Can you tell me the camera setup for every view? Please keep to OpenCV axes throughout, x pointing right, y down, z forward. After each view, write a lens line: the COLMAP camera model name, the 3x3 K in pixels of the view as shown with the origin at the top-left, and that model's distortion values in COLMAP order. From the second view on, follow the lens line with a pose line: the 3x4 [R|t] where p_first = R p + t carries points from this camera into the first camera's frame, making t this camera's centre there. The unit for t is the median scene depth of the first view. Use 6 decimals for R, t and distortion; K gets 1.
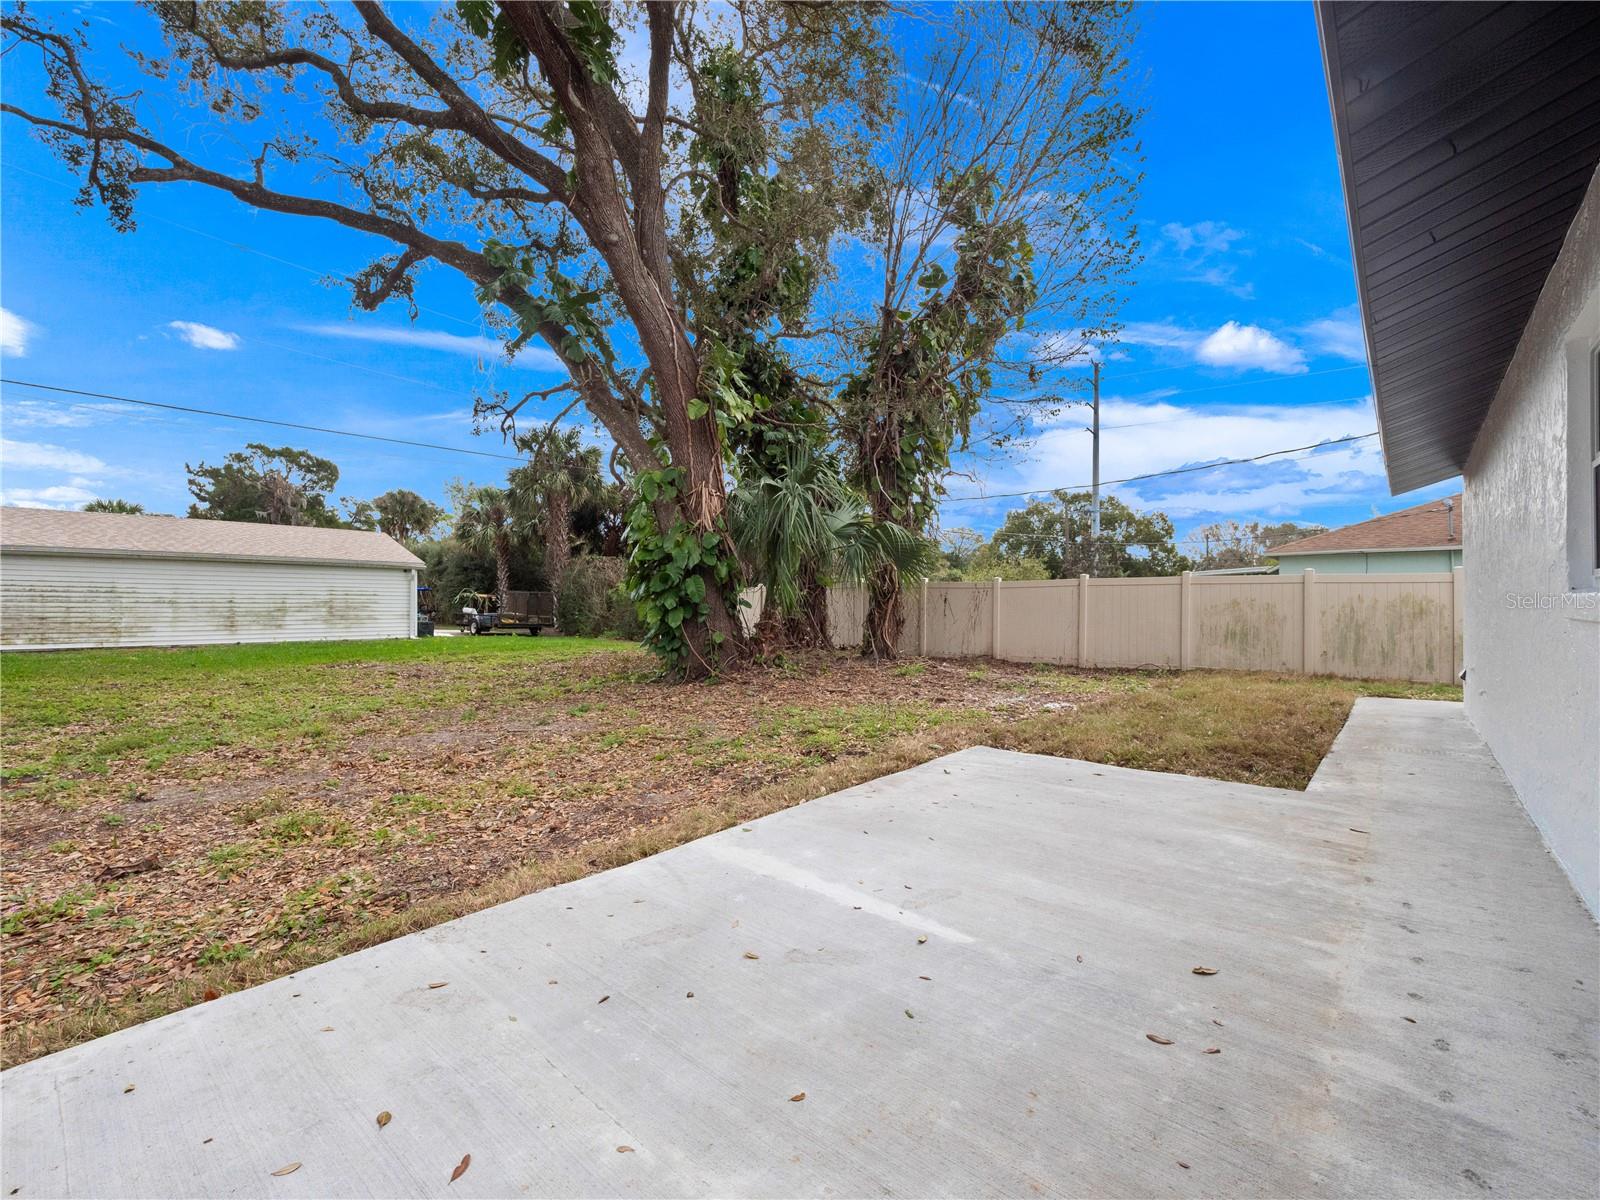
lens RADIAL K [[698.8, 0, 800.0], [0, 698.8, 600.0], [0, 0, 1]] dist [0.000690, 0.000077]
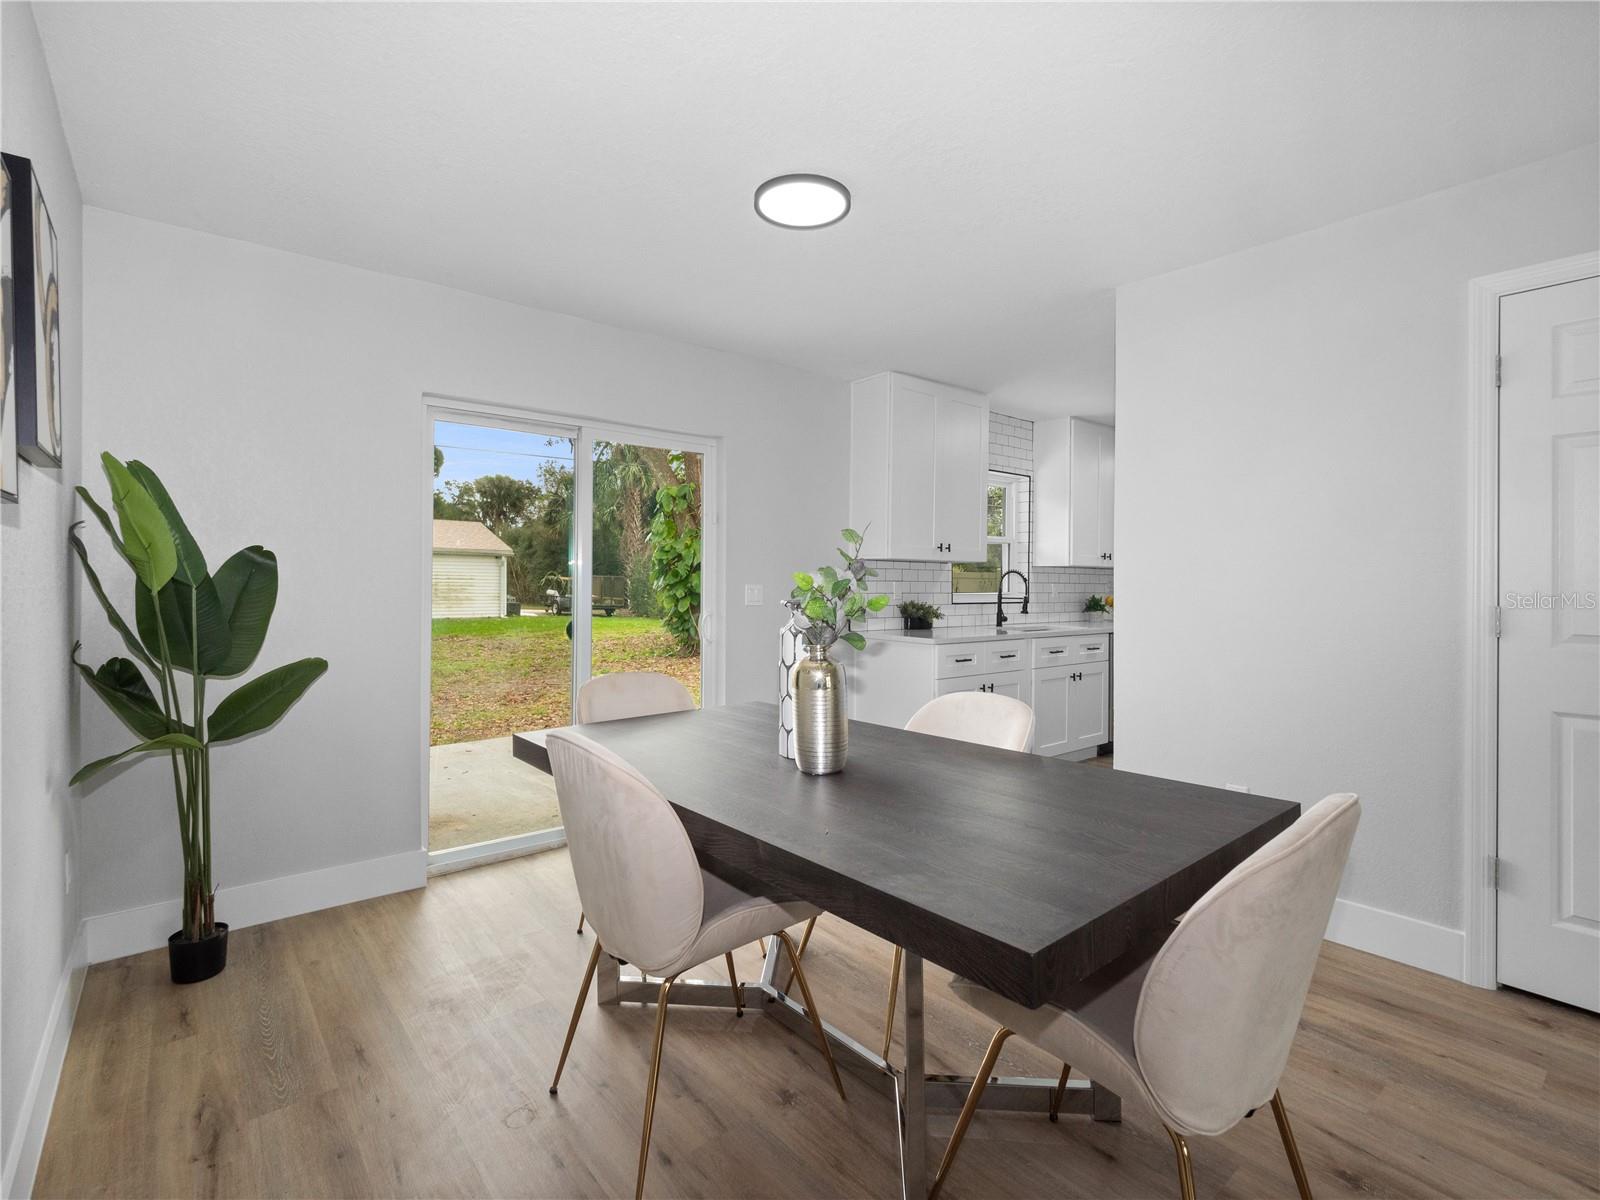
lens RADIAL K [[751.4, 0, 800.0], [0, 751.4, 600.0], [0, 0, 1]] dist [-0.025871, 0.000131]
pose [[0.990173, 0.010644, -0.139445, 0.093457], [-0.006973, 0.999617, 0.026787, -0.009012], [0.139677, -0.025551, 0.989867, -0.134785]]
